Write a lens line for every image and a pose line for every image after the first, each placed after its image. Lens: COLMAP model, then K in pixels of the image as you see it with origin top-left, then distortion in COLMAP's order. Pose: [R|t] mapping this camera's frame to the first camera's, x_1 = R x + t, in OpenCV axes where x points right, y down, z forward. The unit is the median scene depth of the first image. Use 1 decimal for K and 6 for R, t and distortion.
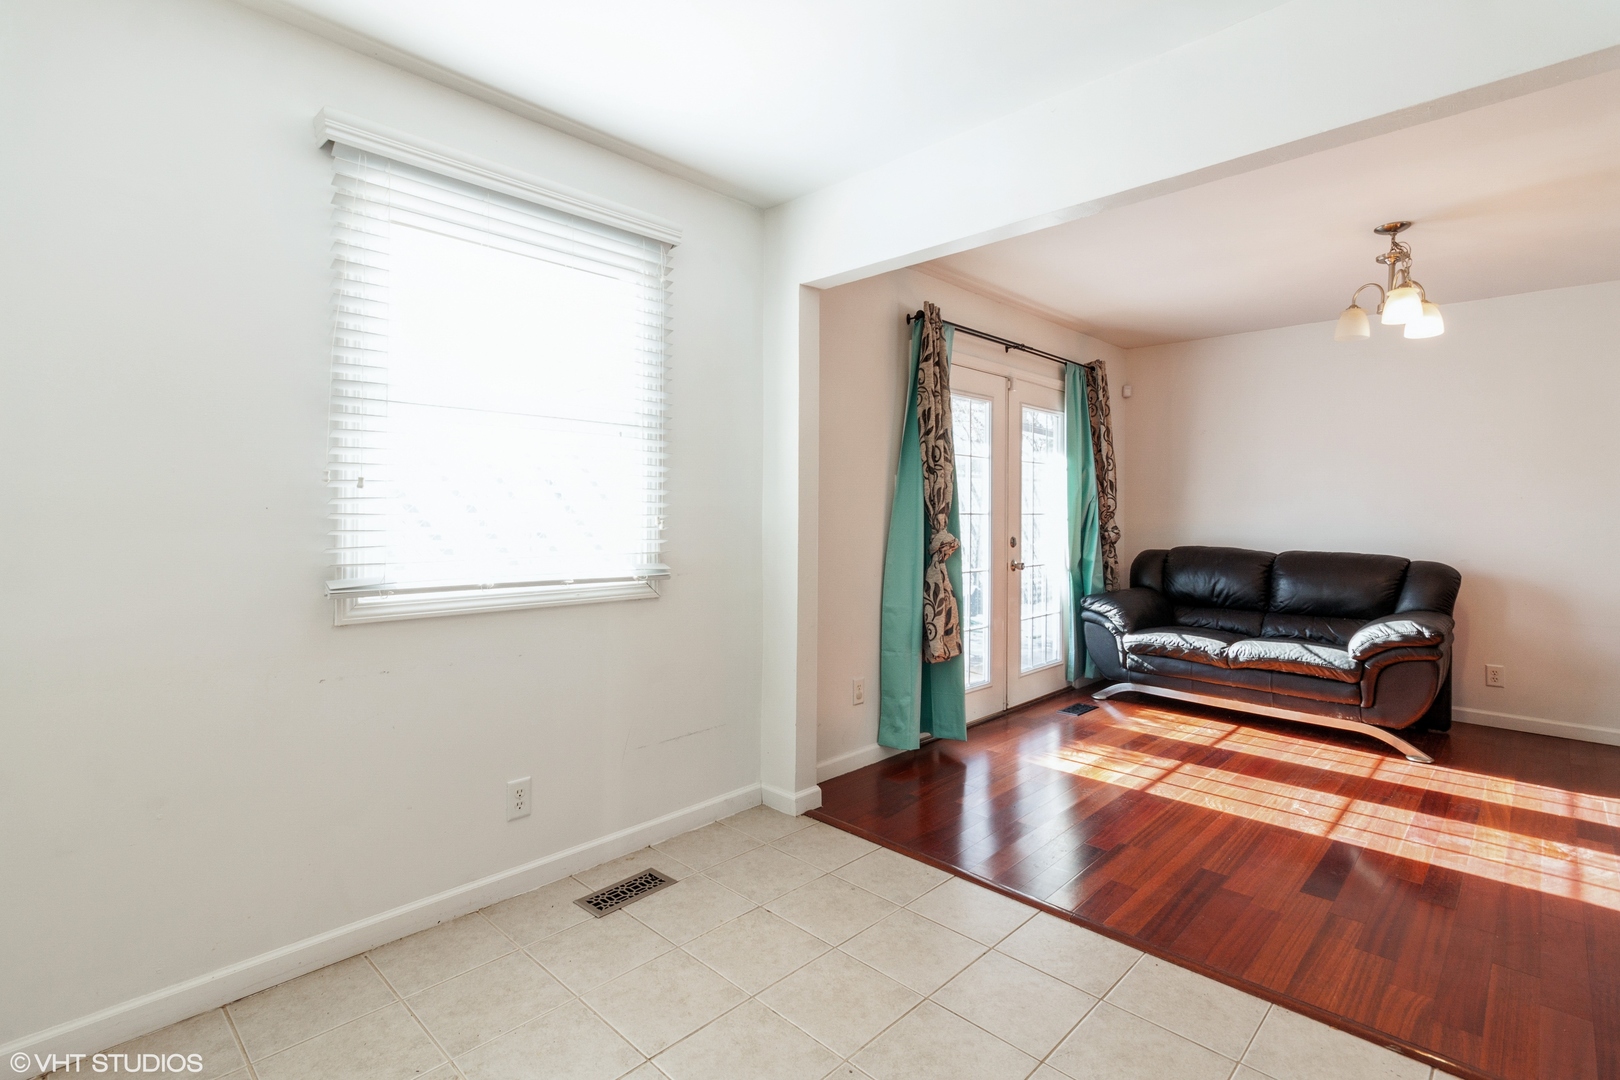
lens RADIAL K [[757.4, 0, 804.2], [0, 757.4, 514.0], [0, 0, 1]] dist [-0.000070, -0.000311]
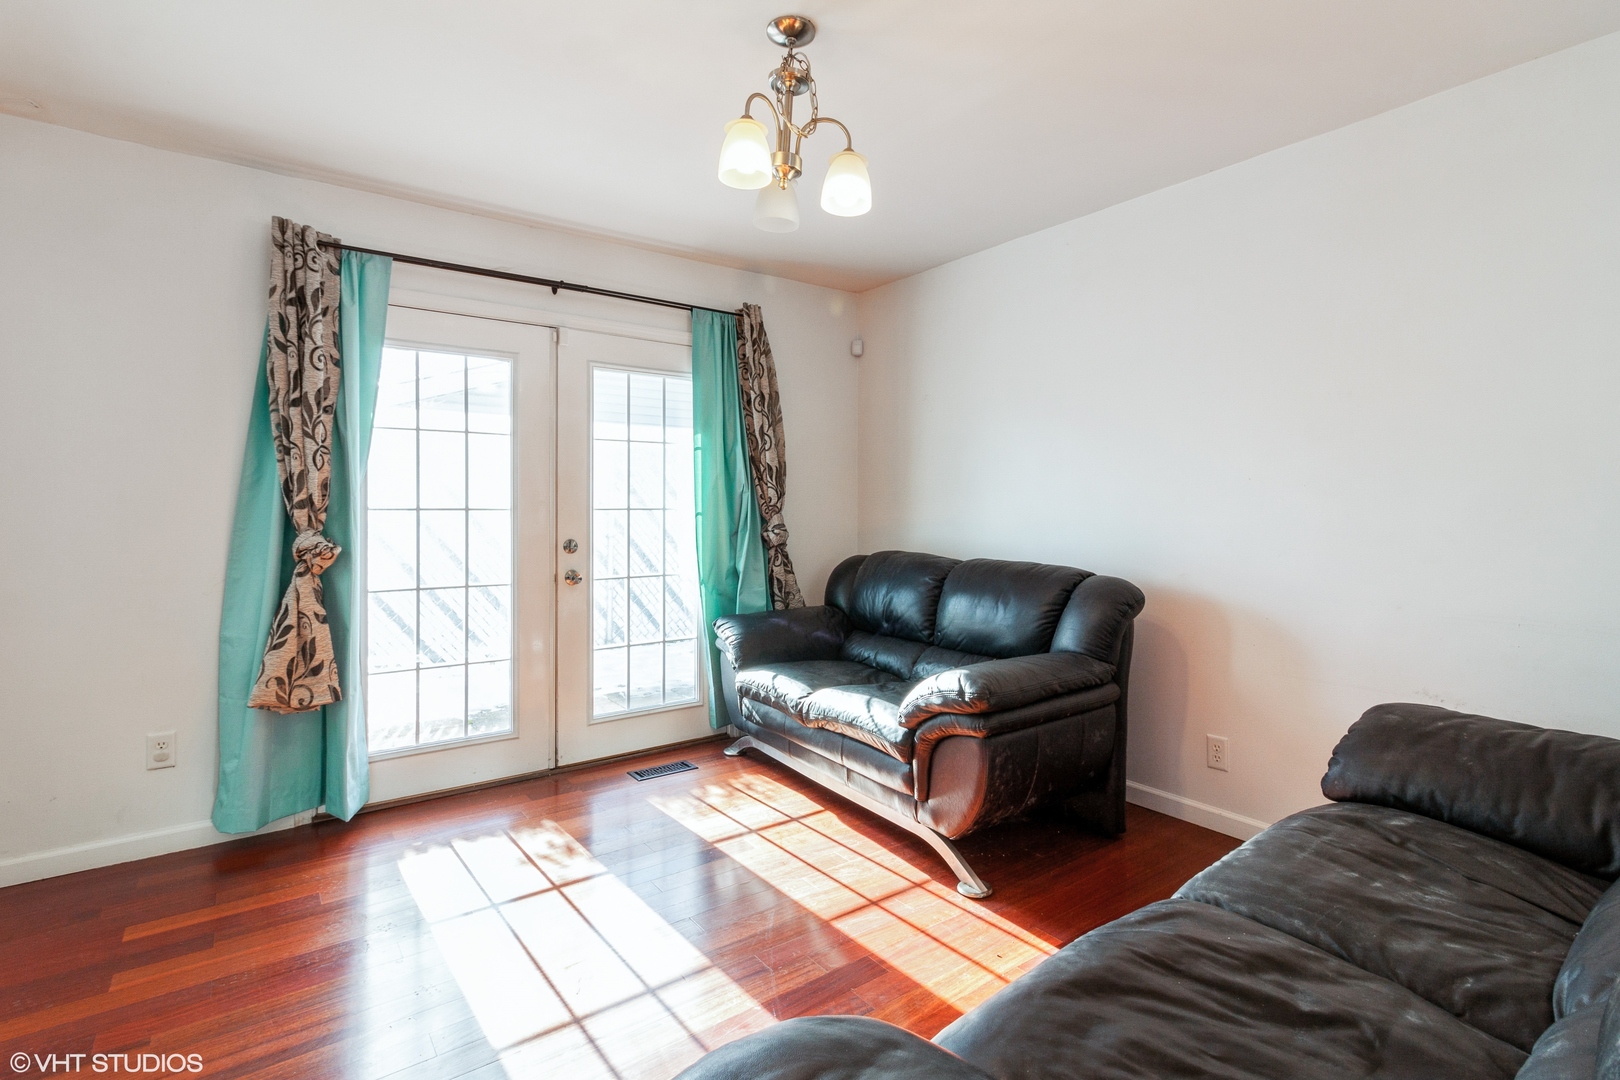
lens RADIAL K [[784.0, 0, 811.9], [0, 784.0, 518.7], [0, 0, 1]] dist [0.001291, -0.000133]
pose [[0.990502, 0.000609, -0.137499, 0.636430], [0.001259, 0.999908, 0.013498, -0.000683], [0.137494, -0.013543, 0.990410, 0.264671]]
